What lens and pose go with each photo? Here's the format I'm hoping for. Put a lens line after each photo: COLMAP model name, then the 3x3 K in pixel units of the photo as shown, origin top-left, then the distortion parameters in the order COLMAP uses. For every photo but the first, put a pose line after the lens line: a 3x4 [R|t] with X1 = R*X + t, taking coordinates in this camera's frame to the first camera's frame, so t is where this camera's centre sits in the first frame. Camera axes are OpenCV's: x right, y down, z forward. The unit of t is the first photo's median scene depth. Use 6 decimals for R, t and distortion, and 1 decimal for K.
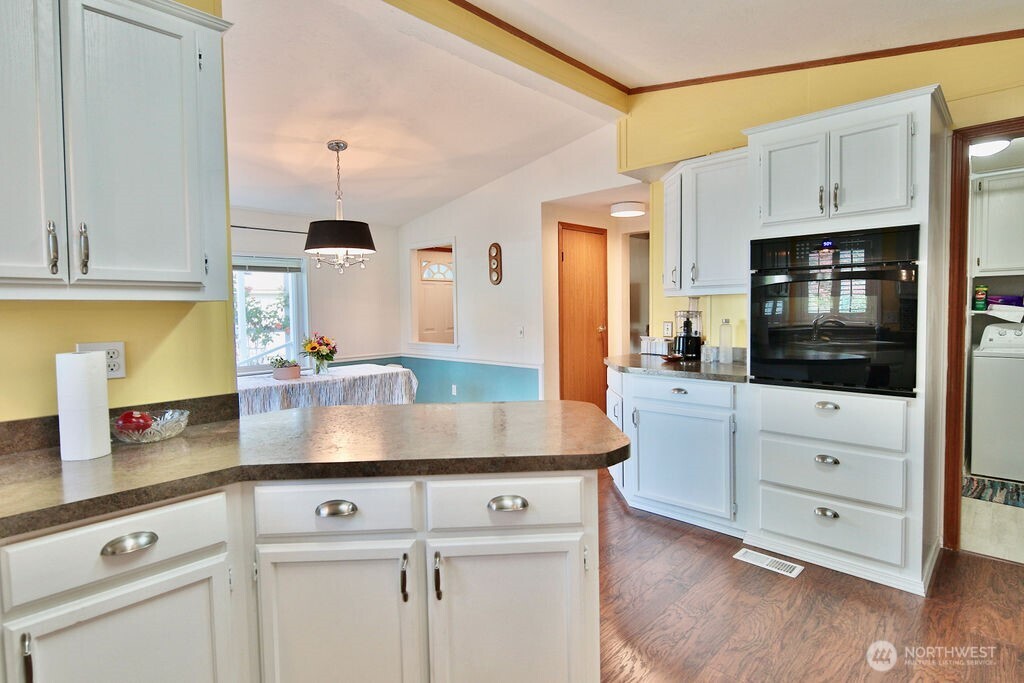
lens RADIAL K [[524.2, 0, 512.2], [0, 524.2, 331.2], [0, 0, 1]] dist [0.003053, -0.003396]
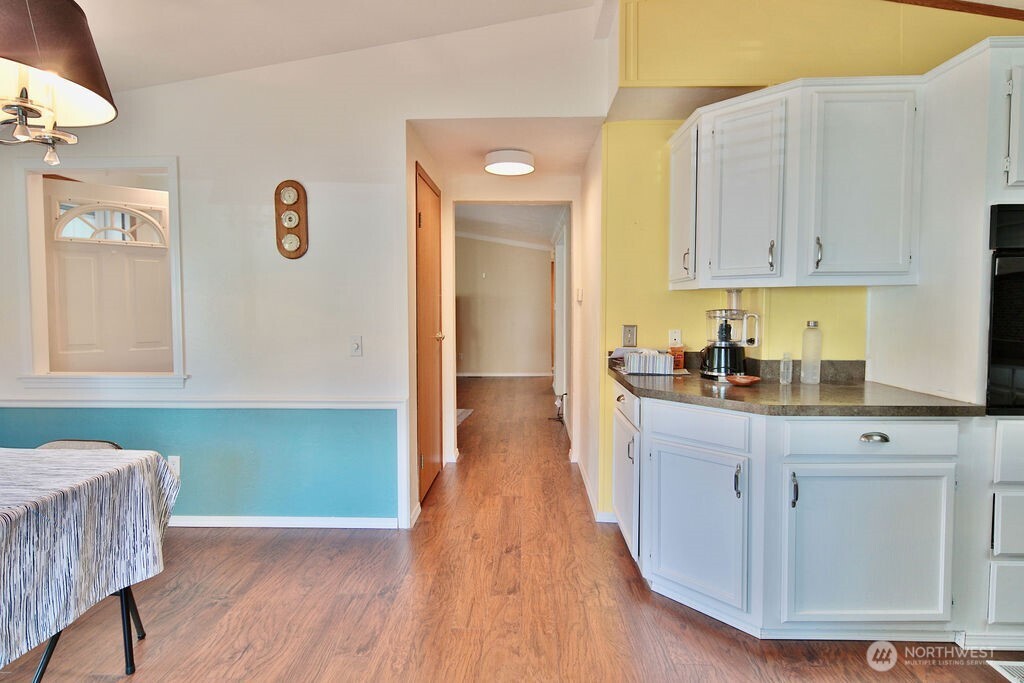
lens RADIAL K [[524.2, 0, 512.2], [0, 524.2, 331.2], [0, 0, 1]] dist [0.003053, -0.003396]
pose [[0.739188, -0.016612, 0.673295, -0.268482], [0.019119, 0.999810, 0.003677, -0.014590], [-0.673228, 0.010155, 0.739365, 0.535582]]
